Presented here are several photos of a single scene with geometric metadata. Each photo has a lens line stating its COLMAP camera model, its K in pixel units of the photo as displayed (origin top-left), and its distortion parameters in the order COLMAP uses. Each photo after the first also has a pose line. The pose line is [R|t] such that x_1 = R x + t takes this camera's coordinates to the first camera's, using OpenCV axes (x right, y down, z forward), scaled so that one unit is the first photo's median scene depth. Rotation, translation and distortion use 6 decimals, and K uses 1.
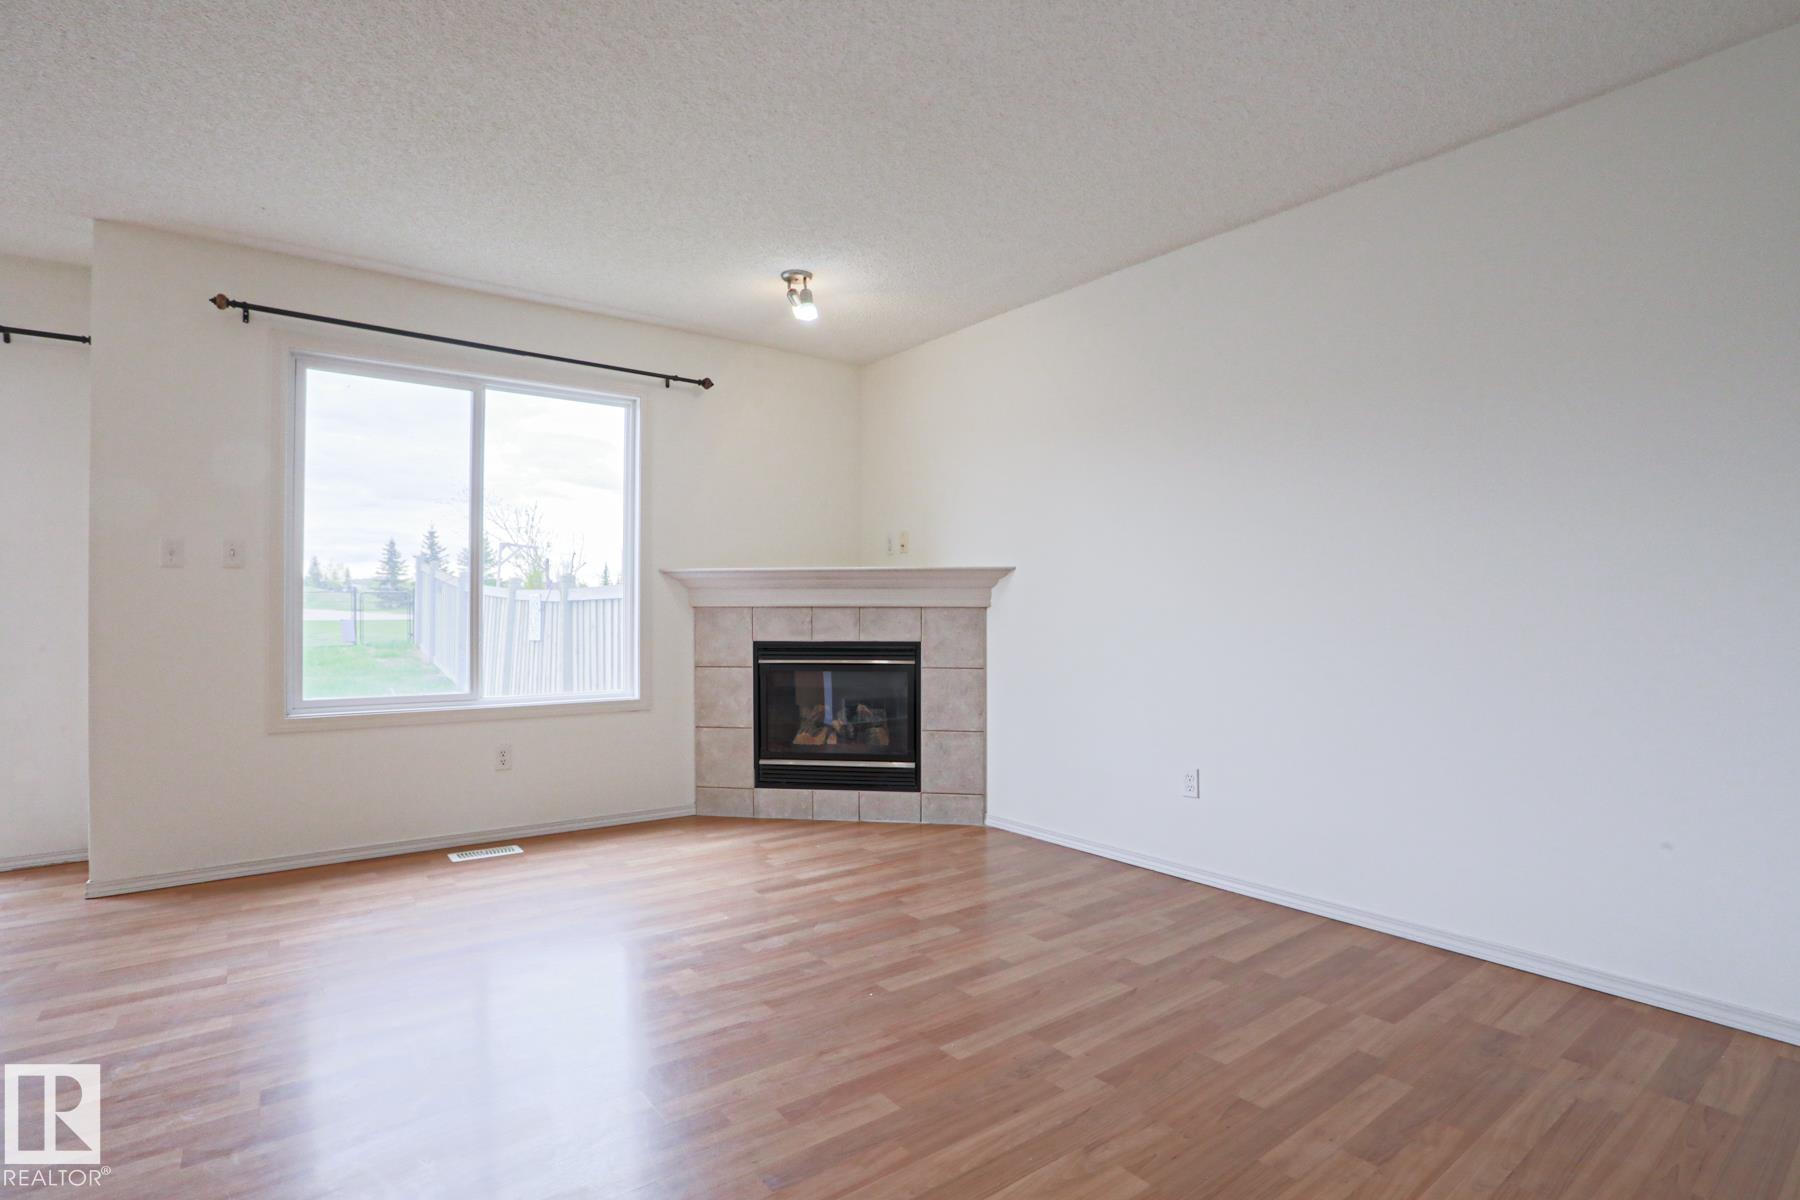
lens RADIAL K [[895.3, 0, 900.0], [0, 895.3, 600.0], [0, 0, 1]] dist [-0.076998, 0.026337]
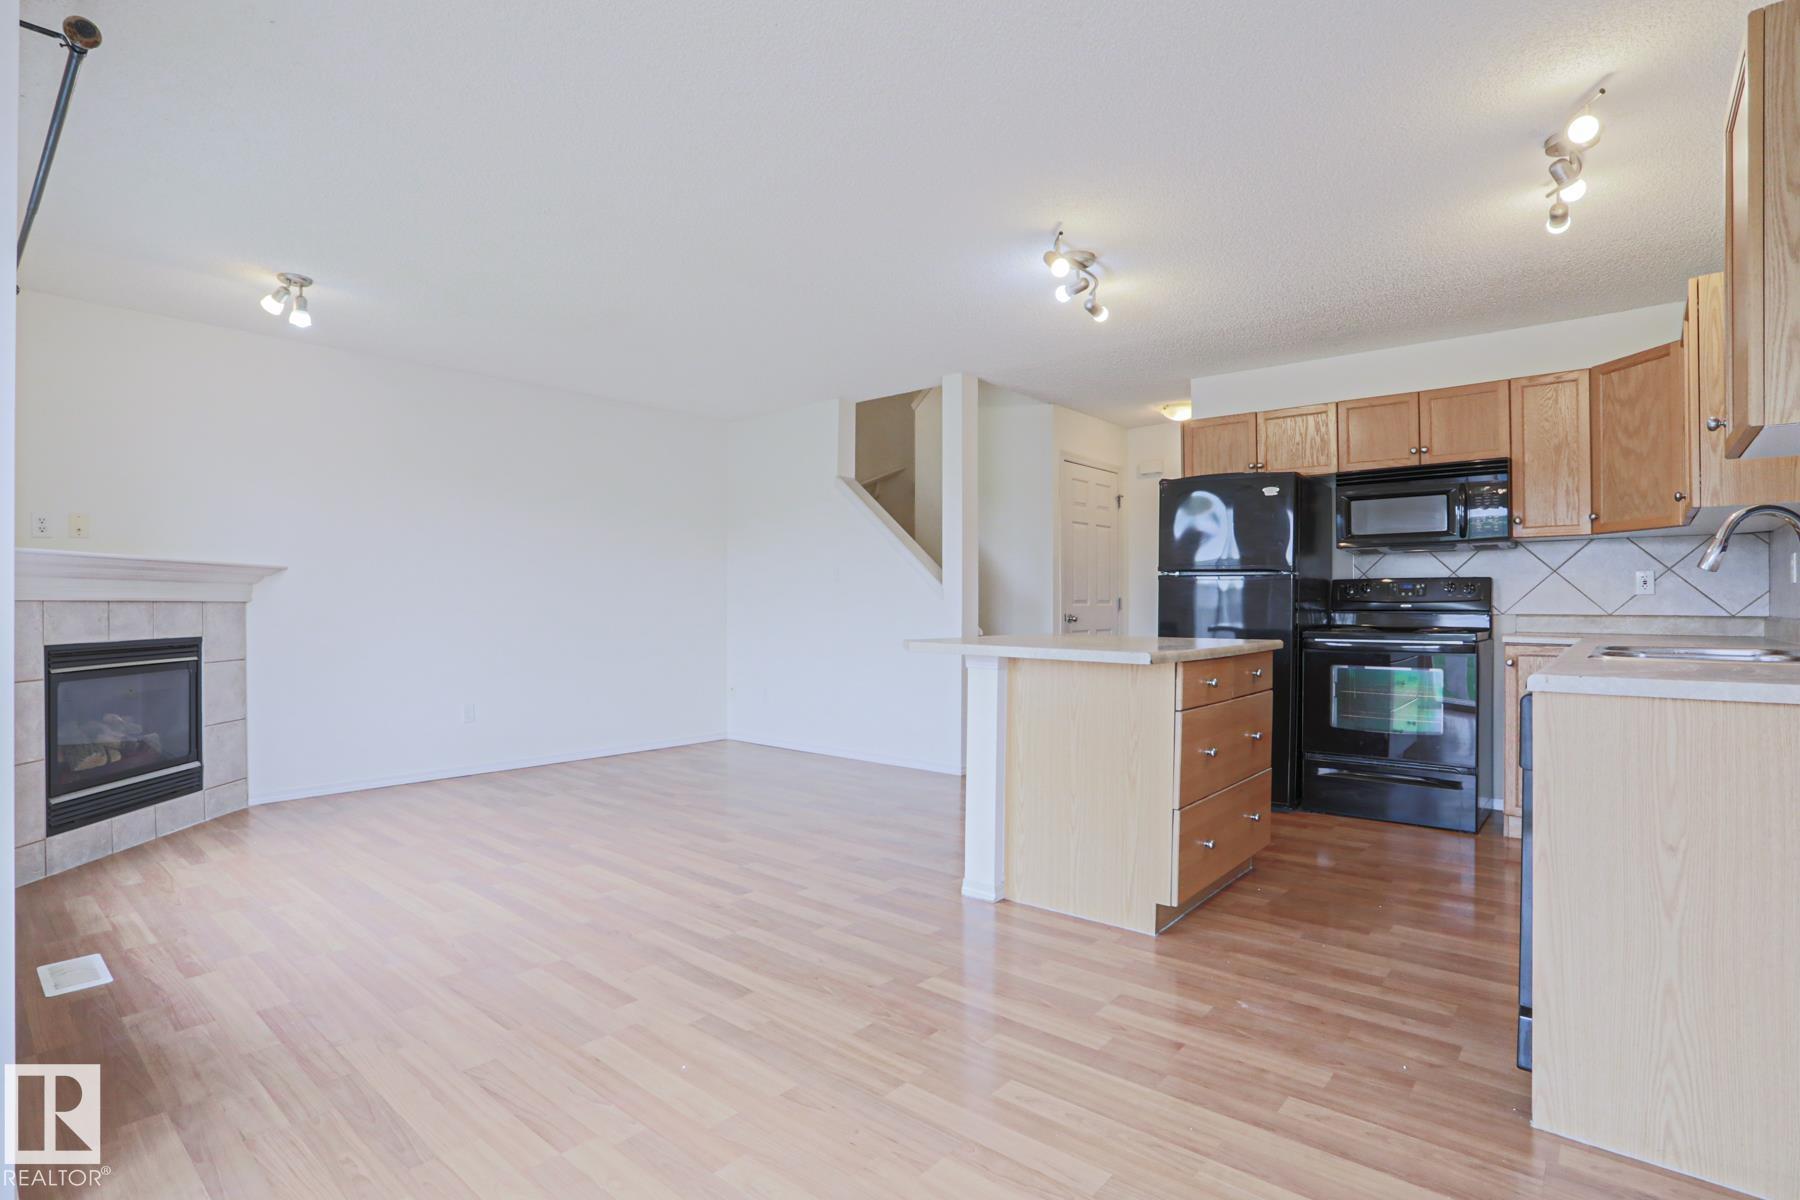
lens RADIAL K [[876.5, 0, 900.0], [0, 876.5, 600.0], [0, 0, 1]] dist [-0.053623, 0.023970]
pose [[-0.217250, 0.003869, 0.976108, -1.057109], [-0.015680, 0.999849, -0.007453, 0.001105], [-0.975990, -0.016924, -0.217157, 0.456062]]
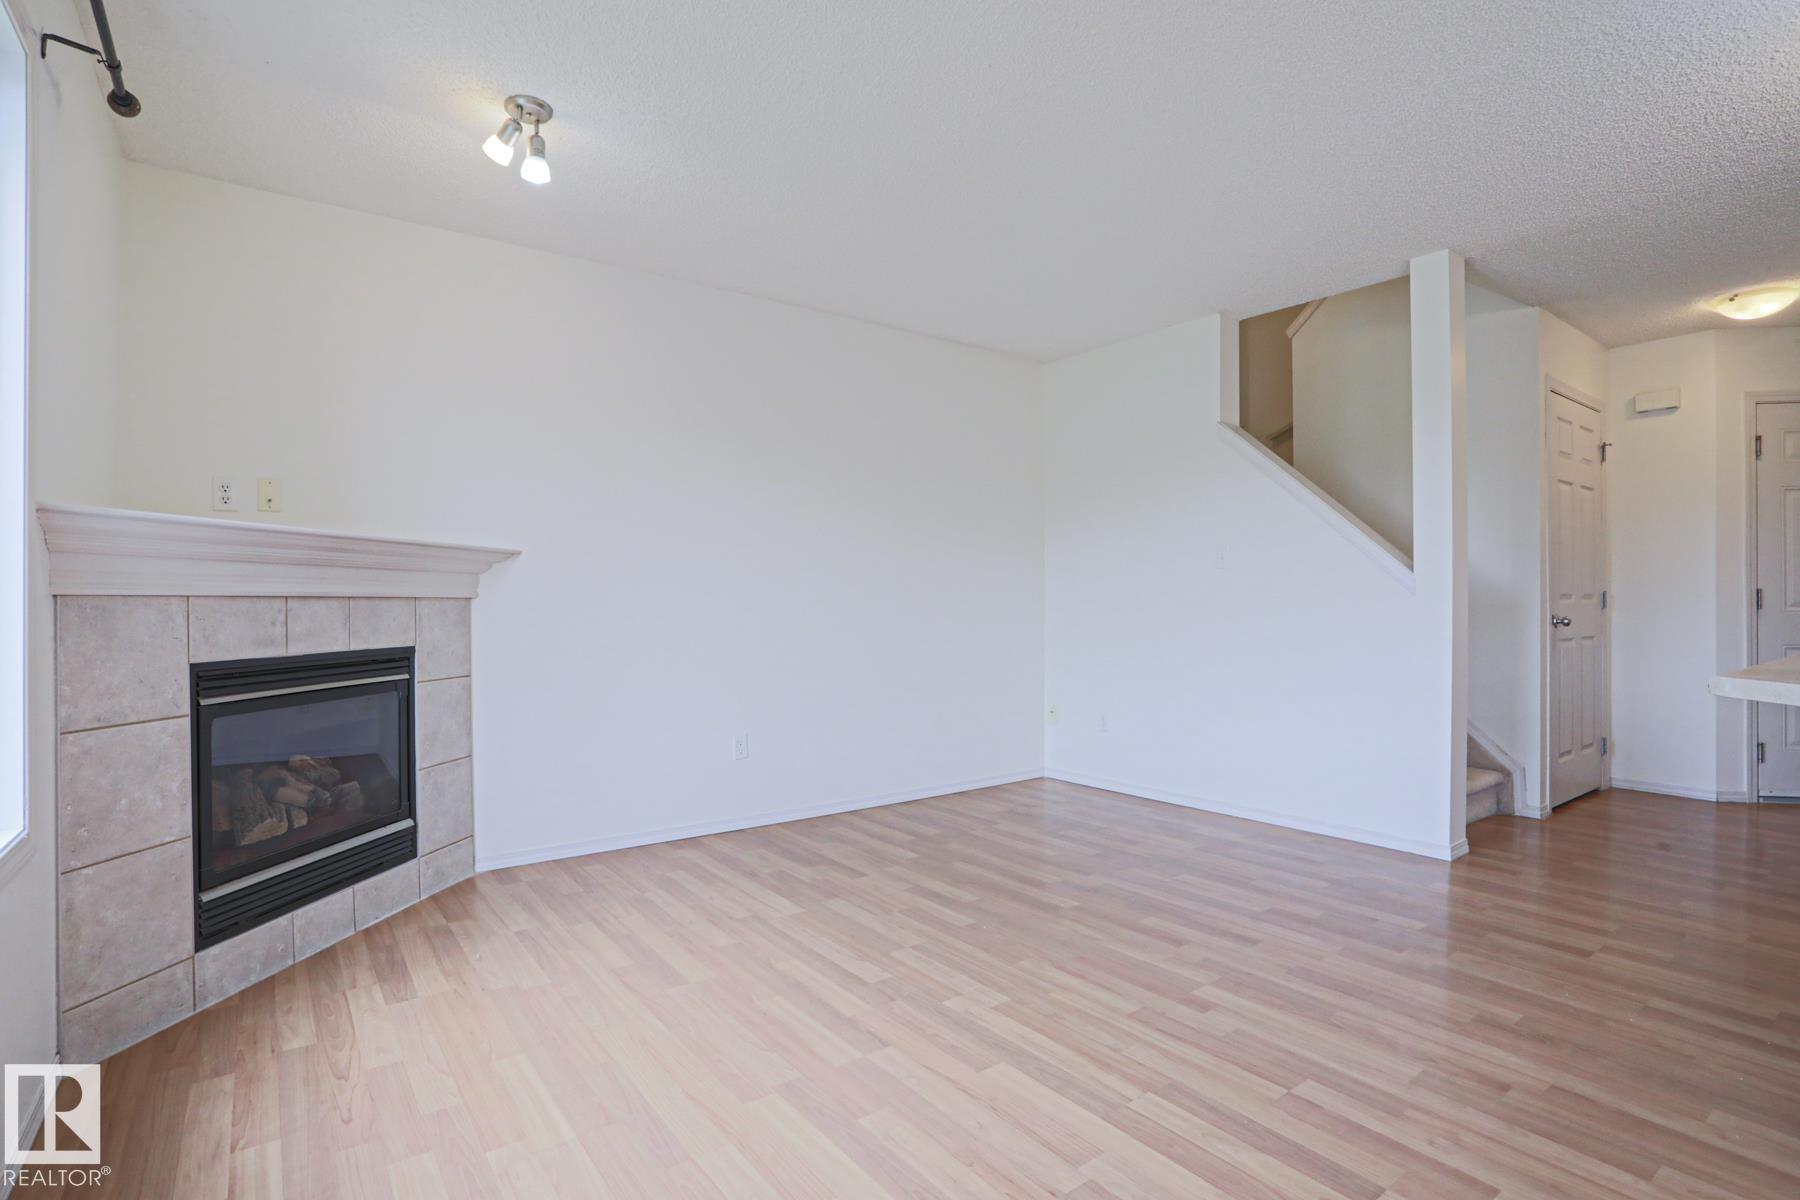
lens RADIAL K [[876.5, 0, 900.0], [0, 876.5, 600.0], [0, 0, 1]] dist [-0.053623, 0.023970]
pose [[-0.001153, 0.001312, 0.999998, -0.661692], [-0.015123, 0.999885, -0.001329, 0.004848], [-0.999885, -0.015125, -0.001133, 0.615498]]
